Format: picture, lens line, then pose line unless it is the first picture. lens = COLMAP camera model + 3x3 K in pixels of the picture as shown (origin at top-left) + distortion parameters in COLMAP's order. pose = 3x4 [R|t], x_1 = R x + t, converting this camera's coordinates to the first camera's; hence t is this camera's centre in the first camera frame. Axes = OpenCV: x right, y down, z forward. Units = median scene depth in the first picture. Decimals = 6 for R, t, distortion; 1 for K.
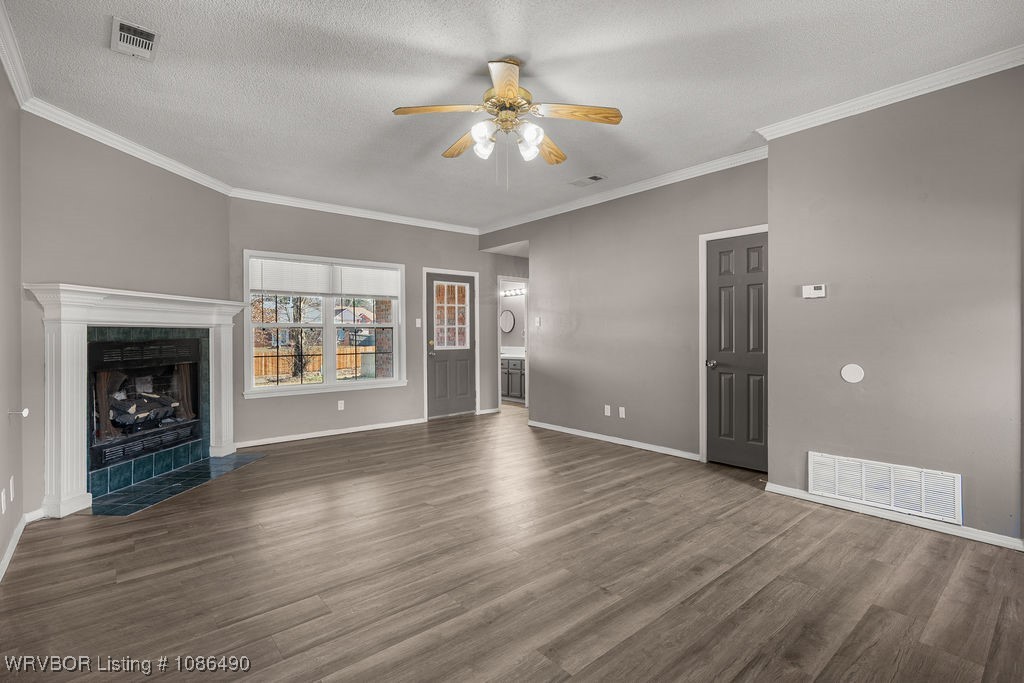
lens RADIAL K [[485.1, 0, 509.3], [0, 485.1, 335.4], [0, 0, 1]] dist [-0.009640, 0.002209]
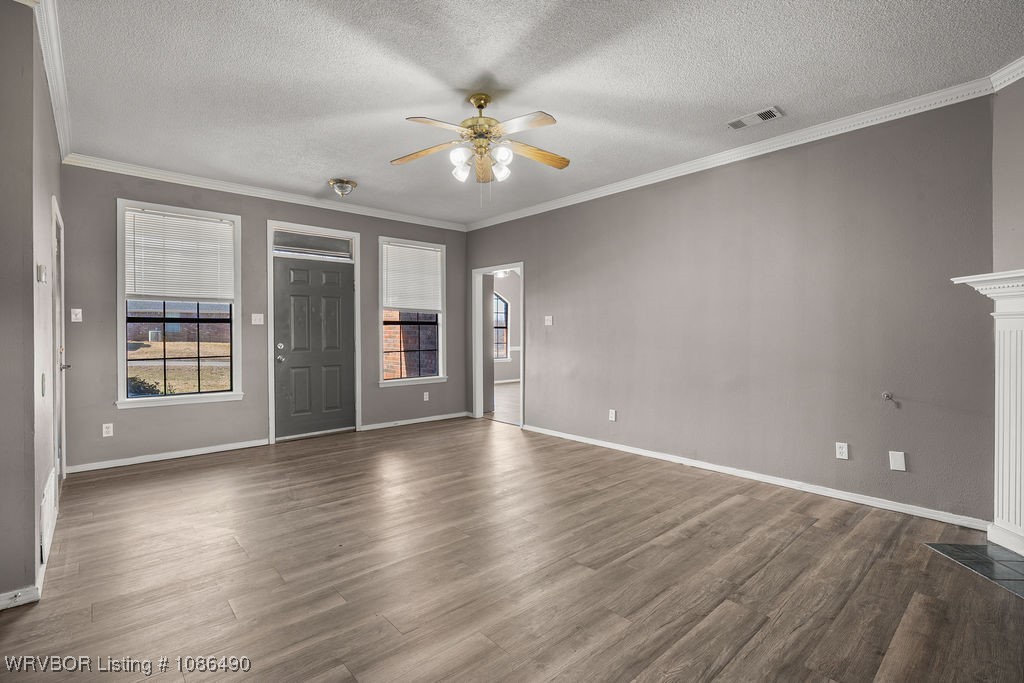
lens RADIAL K [[464.4, 0, 512.0], [0, 464.4, 334.9], [0, 0, 1]] dist [-0.008387, -0.000091]
pose [[-0.999407, 0.003628, -0.034227, -0.026512], [0.003481, 0.999985, 0.004335, -0.002238], [0.034243, 0.004213, -0.999405, 1.473175]]
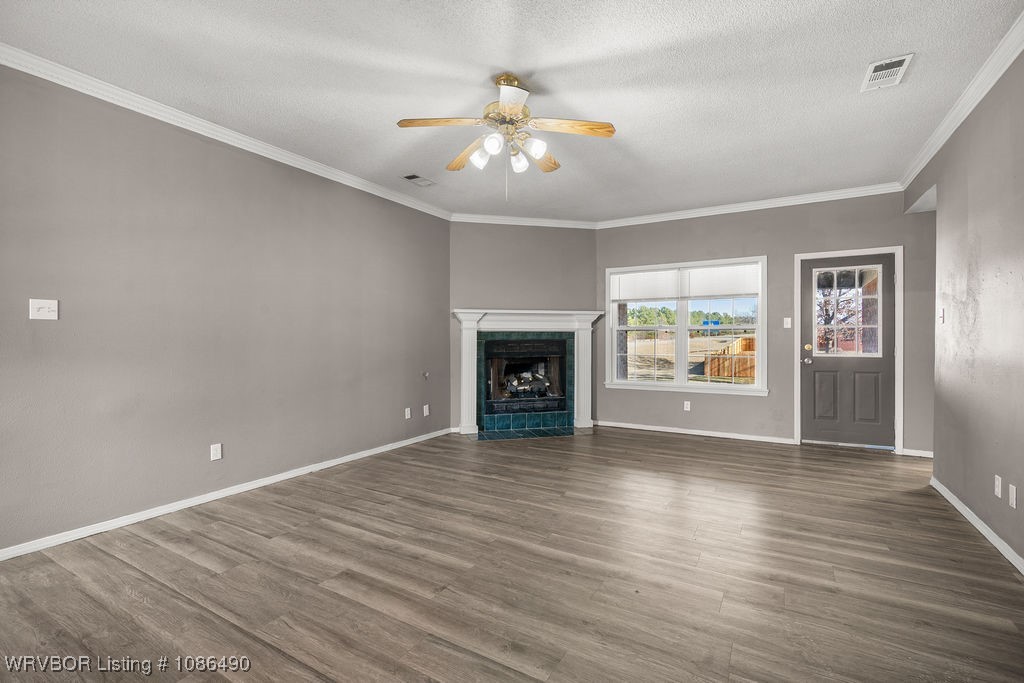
lens RADIAL K [[464.4, 0, 500.5], [0, 464.4, 339.4], [0, 0, 1]] dist [-0.008387, -0.000091]
pose [[0.314637, 0.008129, -0.949177, 0.670762], [-0.002940, 0.999967, 0.007589, -0.002892], [0.949208, 0.000403, 0.314650, 0.470305]]
